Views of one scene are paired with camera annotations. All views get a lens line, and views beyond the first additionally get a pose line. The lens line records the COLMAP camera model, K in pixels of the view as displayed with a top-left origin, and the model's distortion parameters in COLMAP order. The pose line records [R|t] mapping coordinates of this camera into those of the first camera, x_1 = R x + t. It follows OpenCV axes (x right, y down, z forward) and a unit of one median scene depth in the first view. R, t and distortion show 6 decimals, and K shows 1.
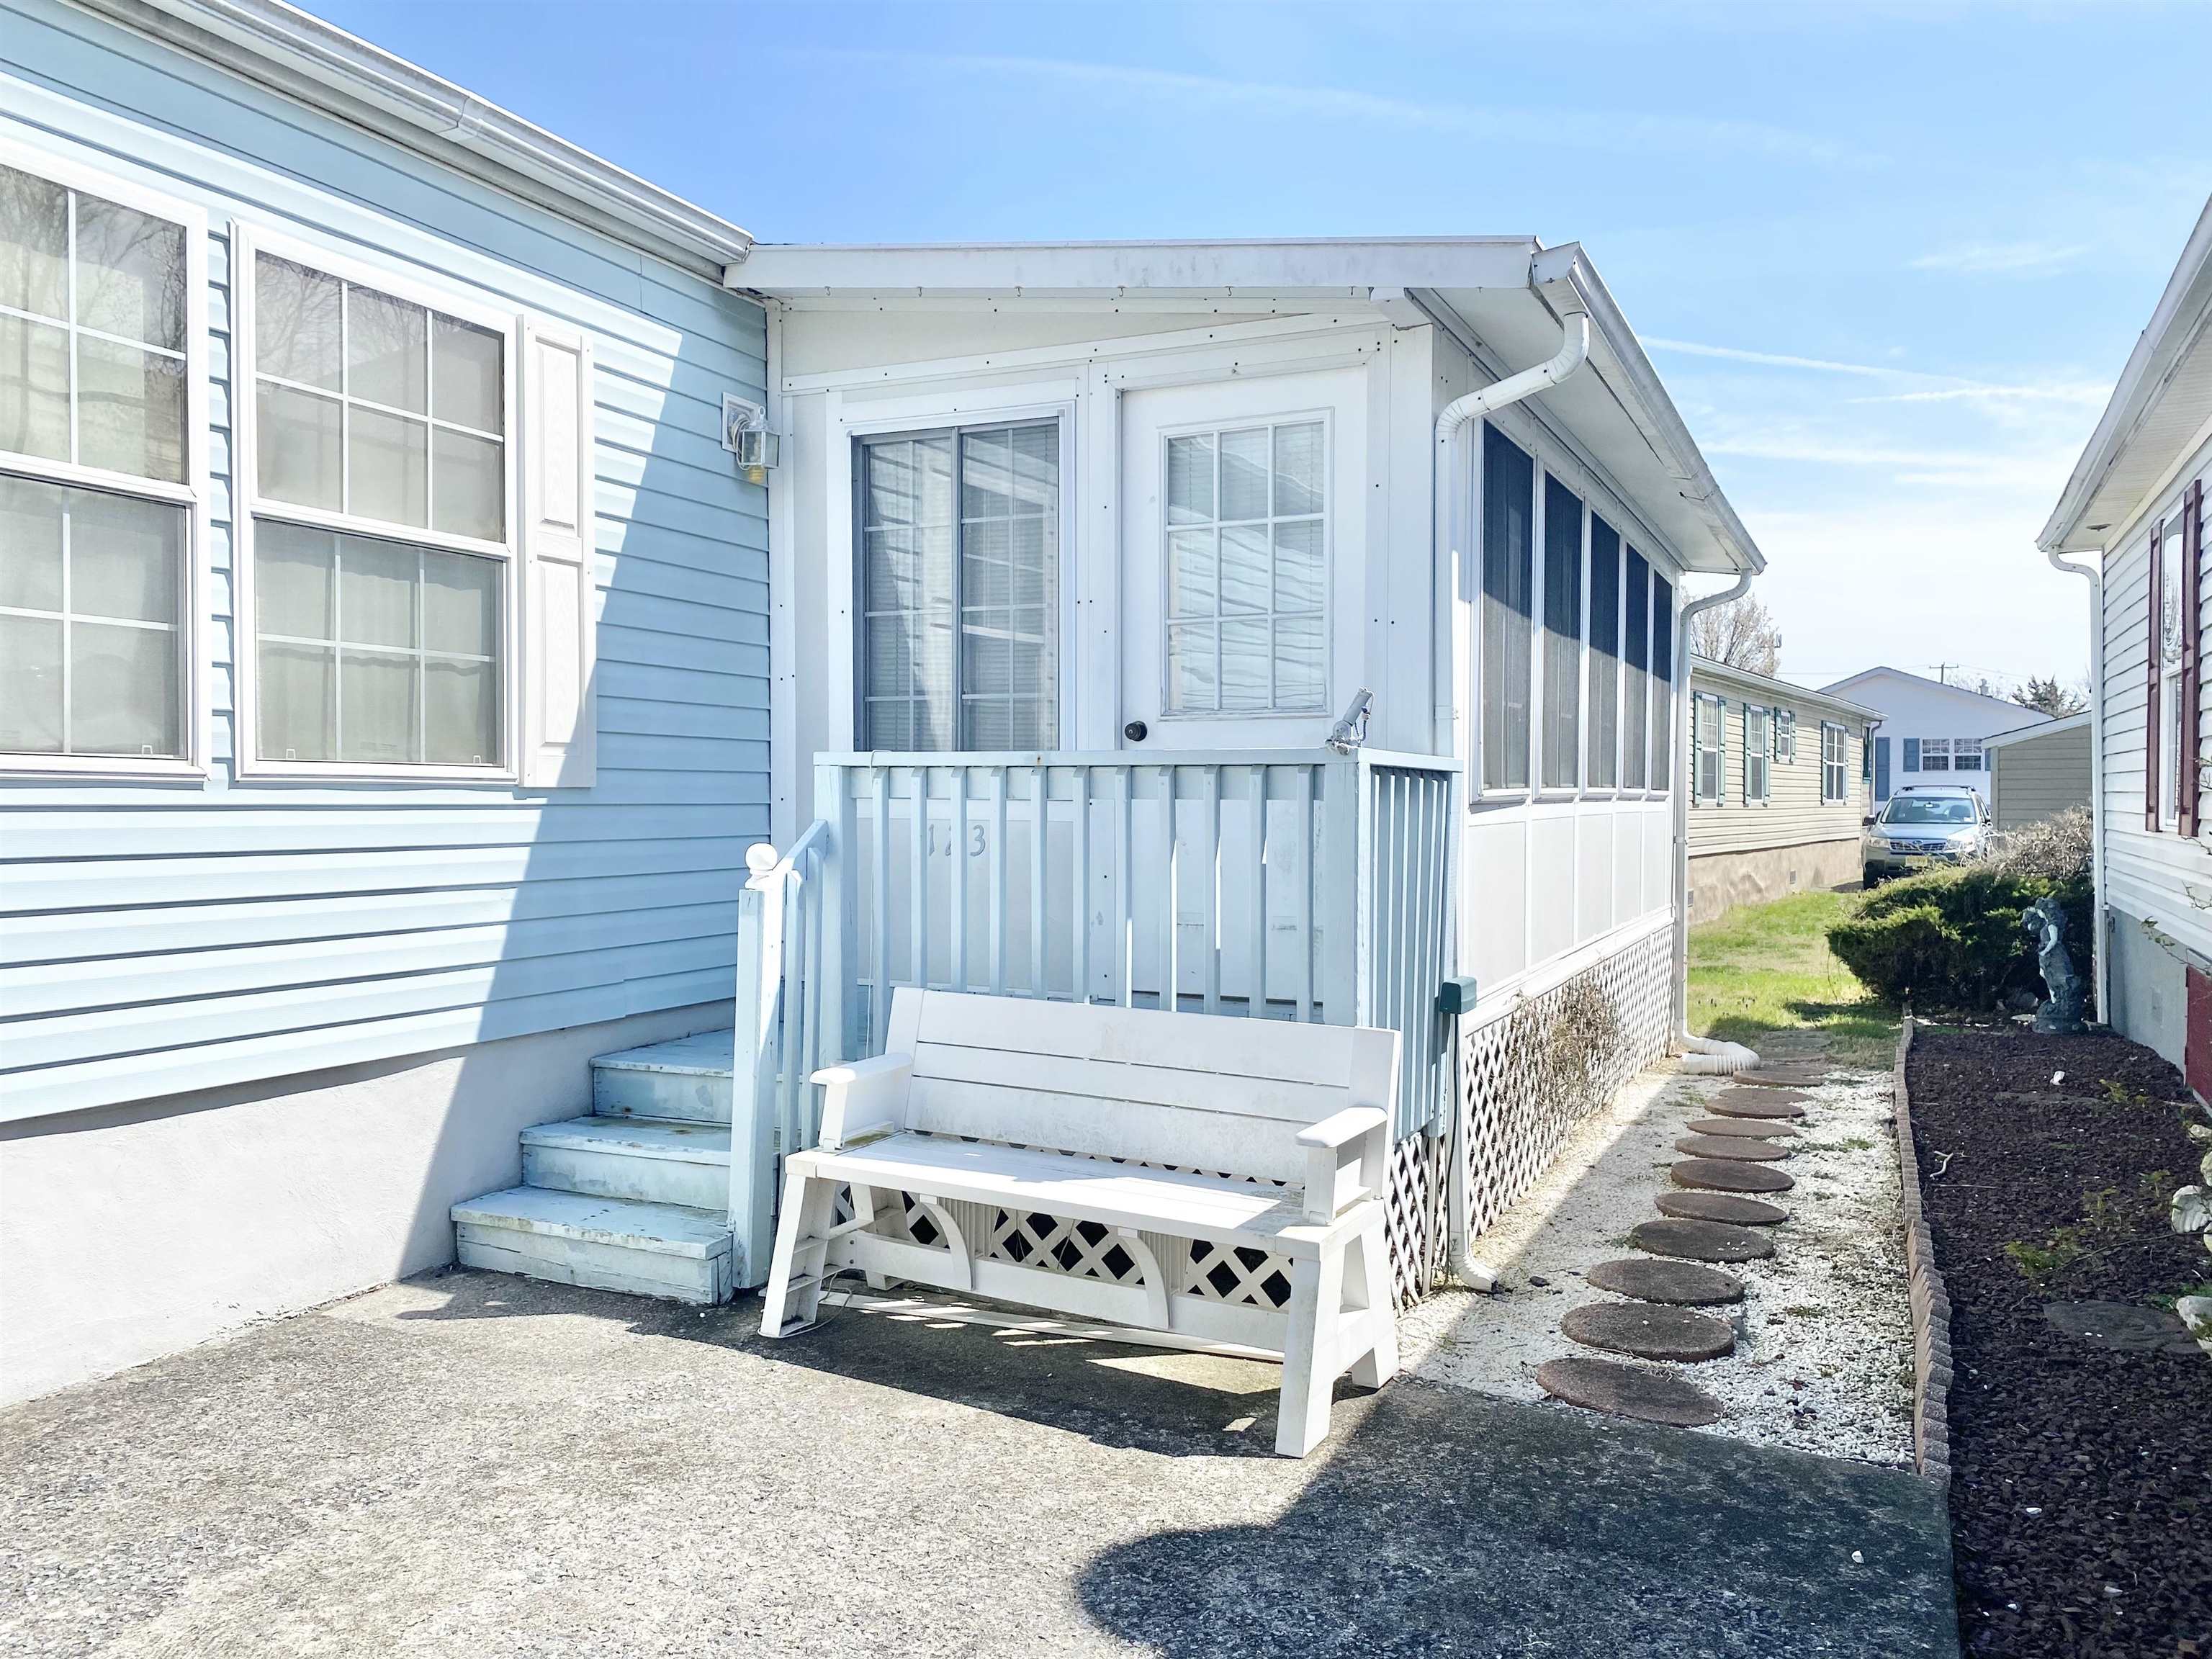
lens RADIAL K [[1773.1, 0, 1050.9], [0, 1773.1, 830.5], [0, 0, 1]] dist [0.221317, -0.638449]
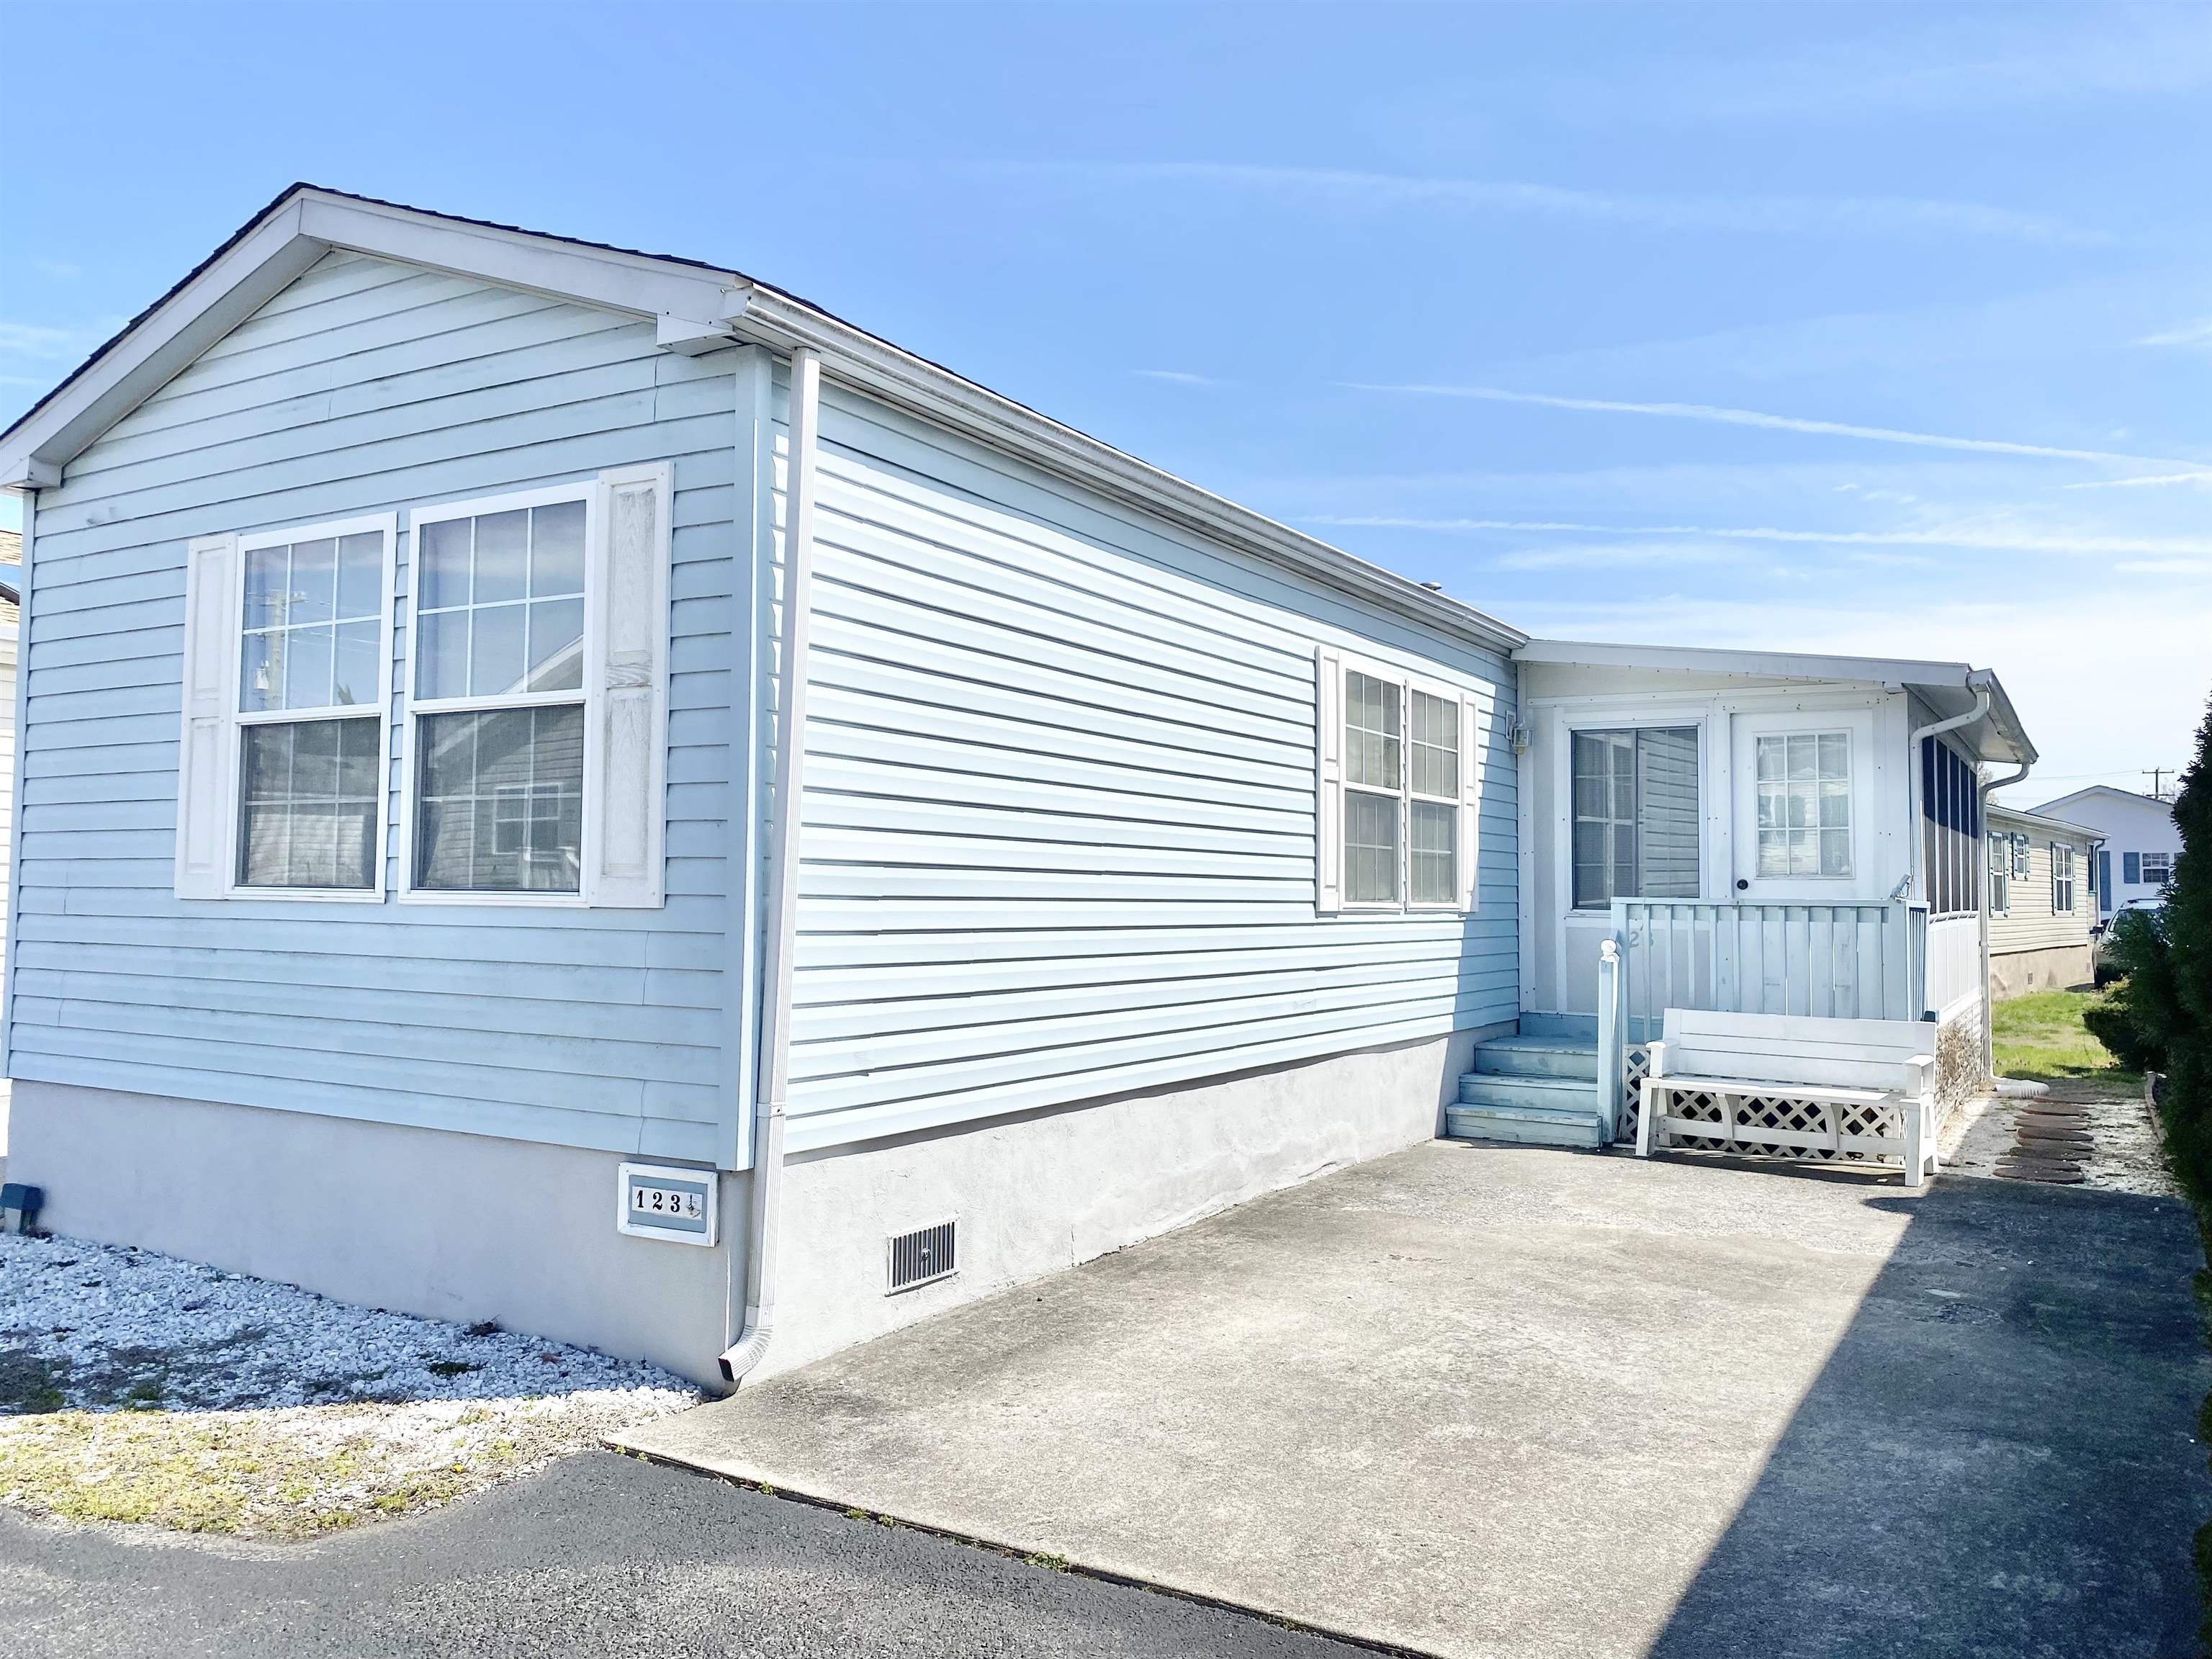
lens RADIAL K [[1657.1, 0, 1113.2], [0, 1657.1, 805.3], [0, 0, 1]] dist [0.092901, -0.155528]
pose [[0.995109, 0.000486, -0.098779, -0.455599], [-0.007857, 0.997210, -0.074239, -0.000539], [0.098467, 0.074652, 0.992336, -0.895659]]
